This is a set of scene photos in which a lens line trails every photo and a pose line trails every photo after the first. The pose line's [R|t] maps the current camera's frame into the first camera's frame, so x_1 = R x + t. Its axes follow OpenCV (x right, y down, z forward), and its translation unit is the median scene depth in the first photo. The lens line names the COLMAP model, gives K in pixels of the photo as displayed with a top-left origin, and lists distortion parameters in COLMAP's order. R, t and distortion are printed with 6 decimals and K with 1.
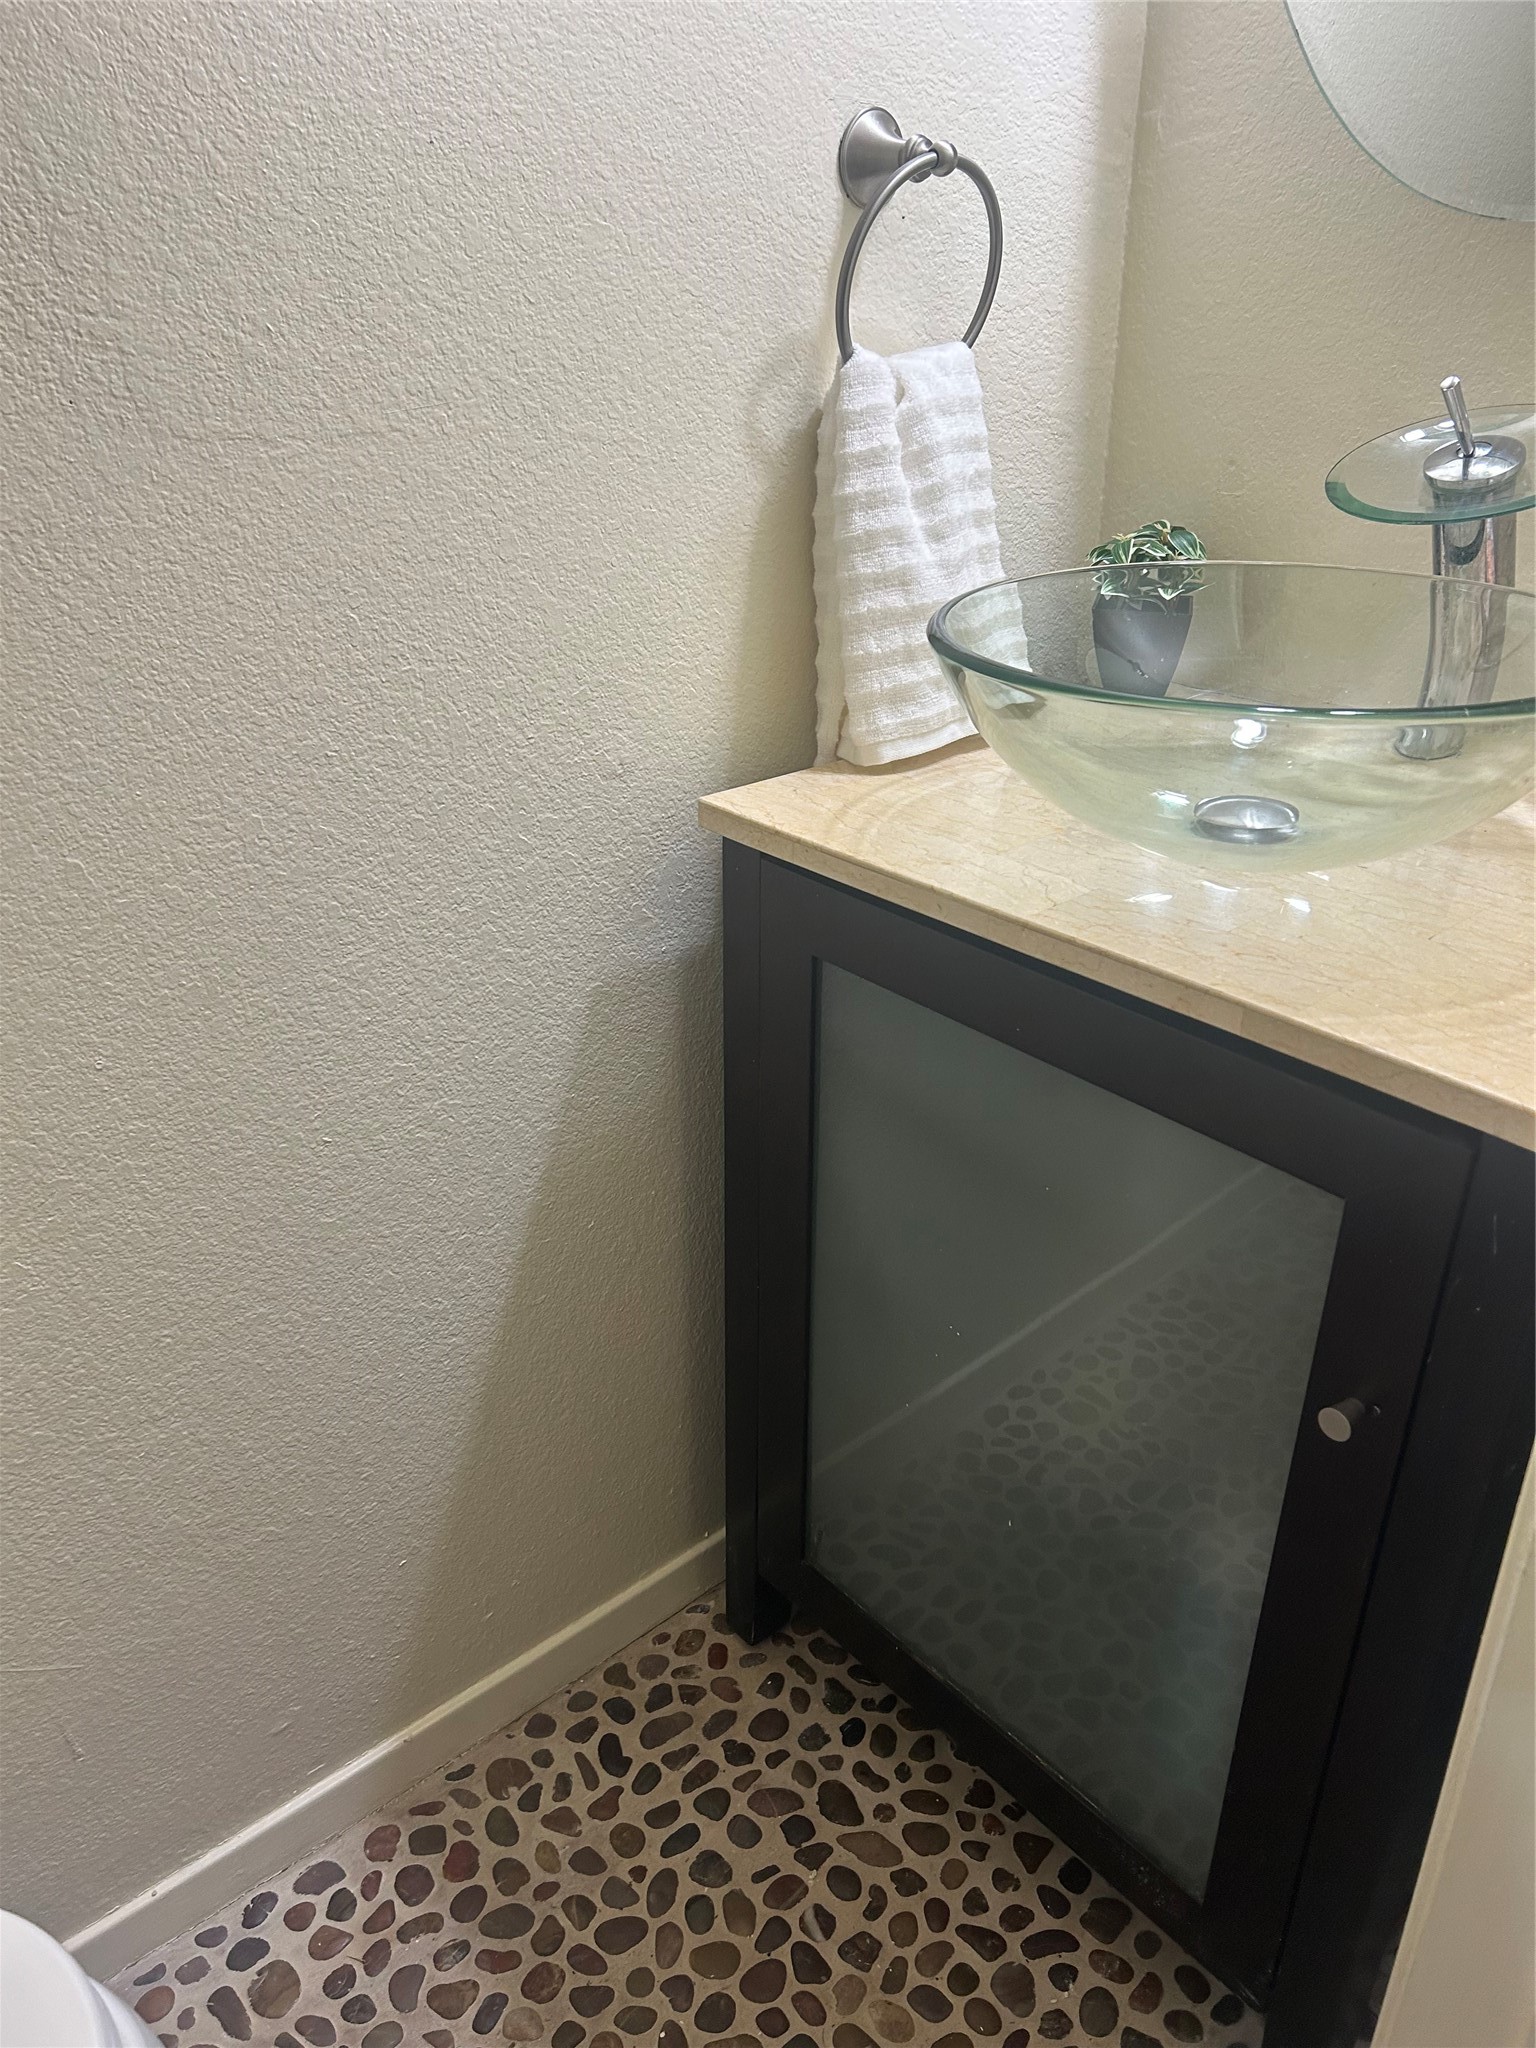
lens RADIAL K [[1501.1, 0, 760.2], [0, 1501.1, 1027.2], [0, 0, 1]] dist [-0.003830, 0.006654]
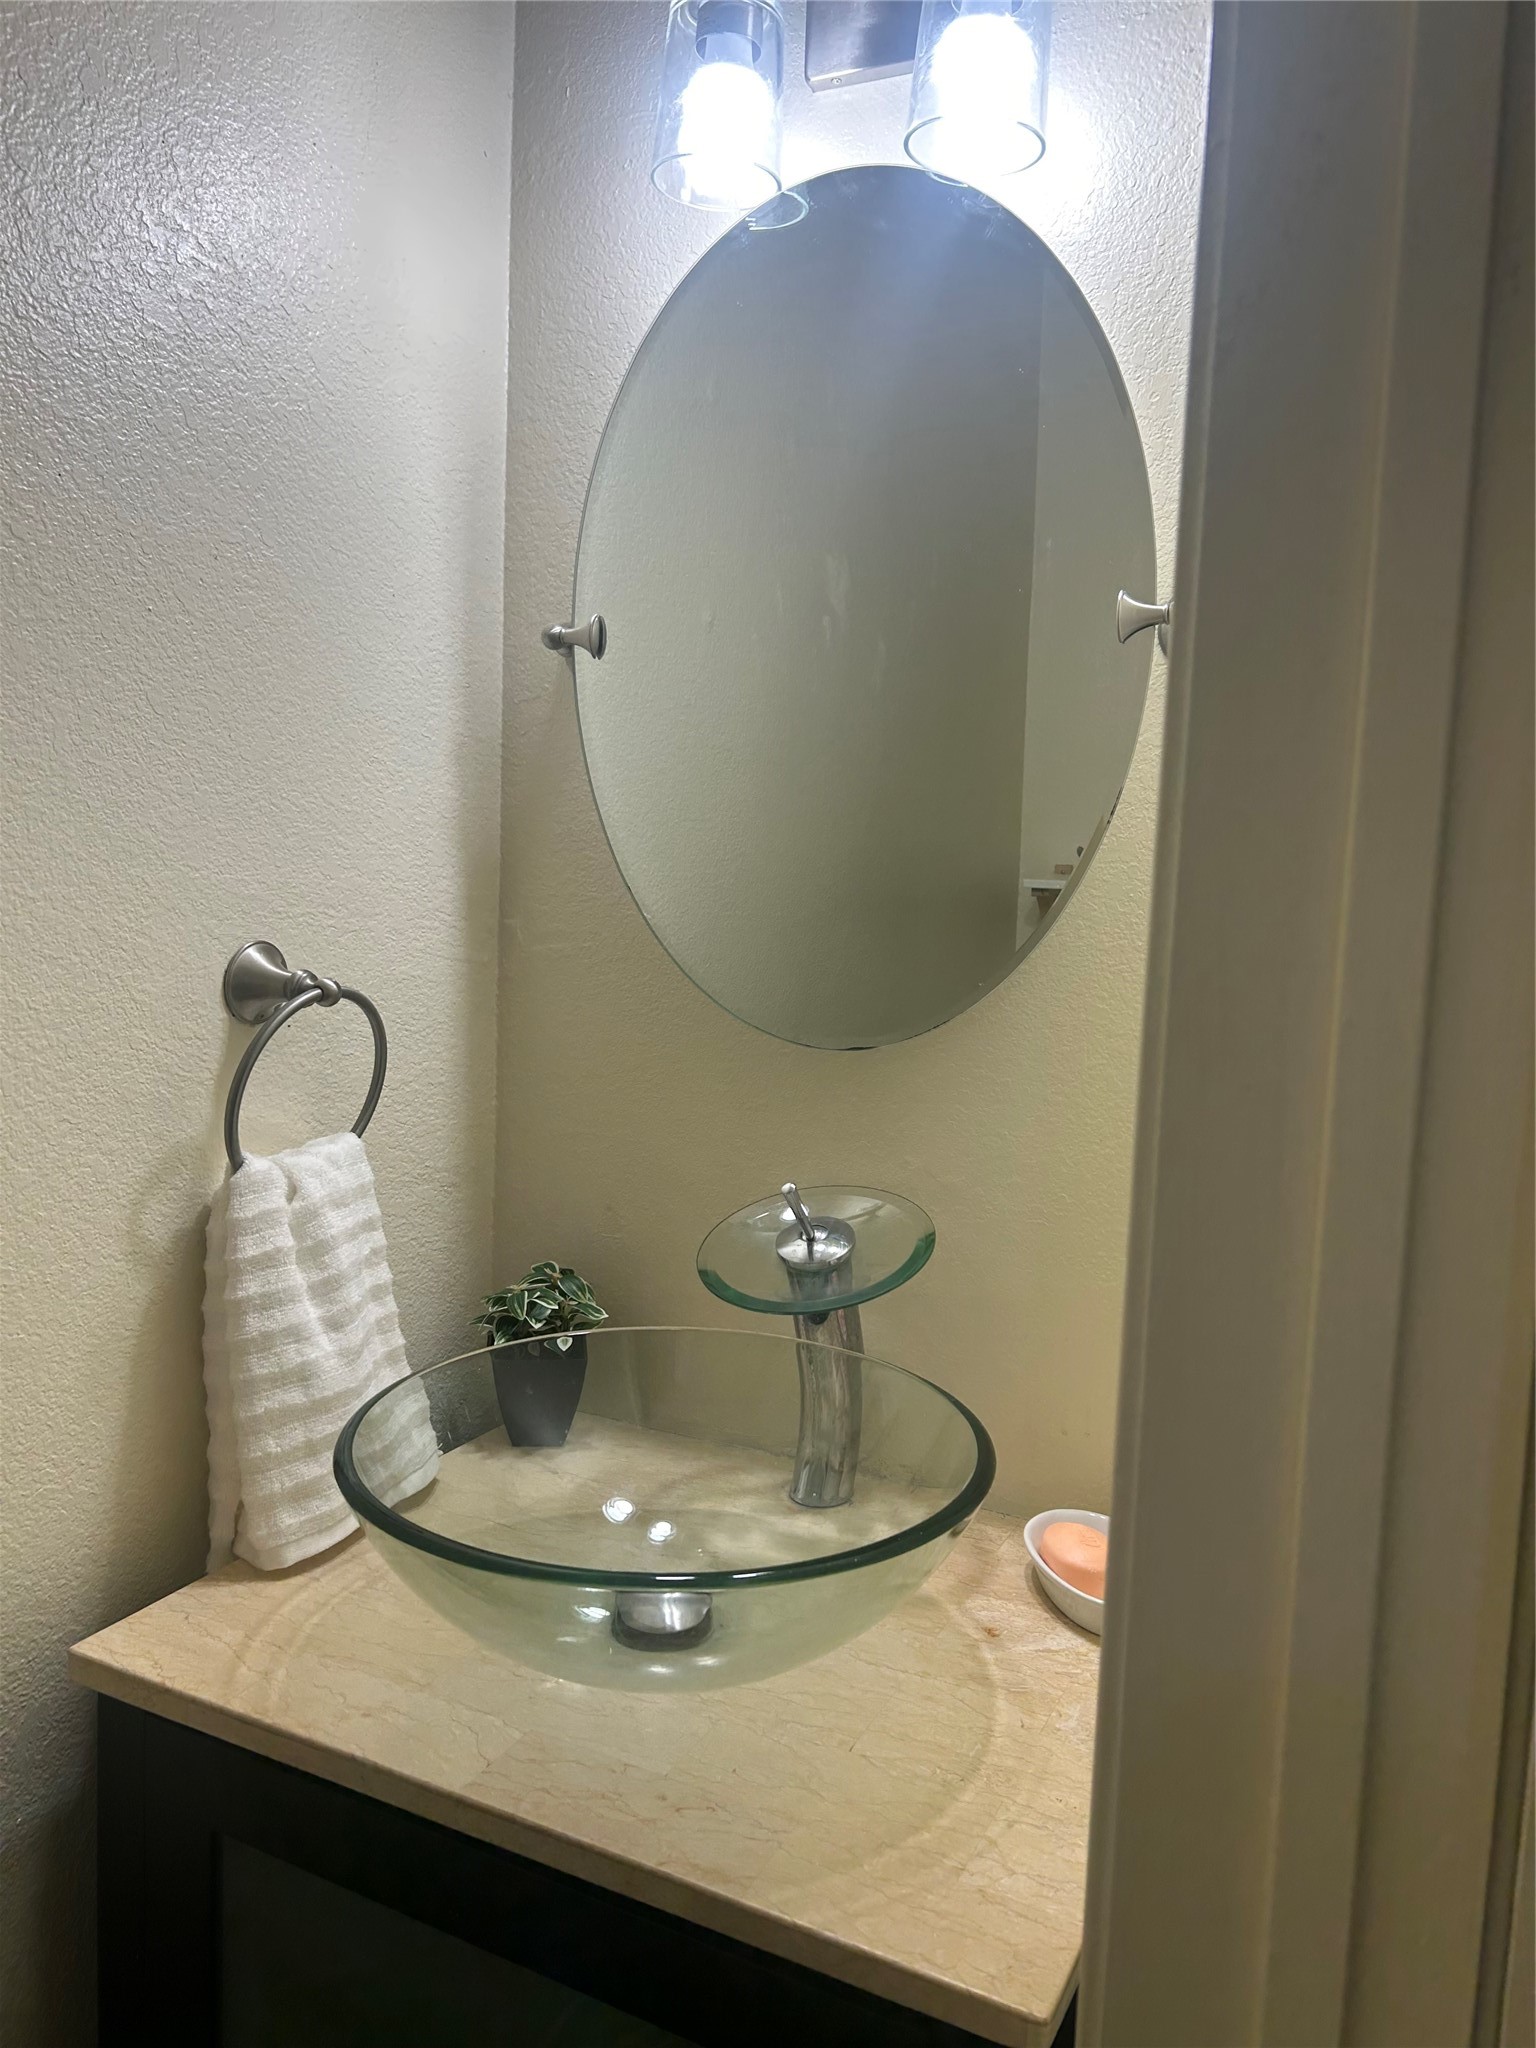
lens RADIAL K [[1501.1, 0, 767.5], [0, 1501.1, 1024.8], [0, 0, 1]] dist [-0.003830, 0.006654]
pose [[0.918519, -0.000043, 0.395378, -0.013089], [0.135187, 0.939764, -0.313956, -0.165718], [-0.371548, 0.341825, 0.863196, -0.035995]]
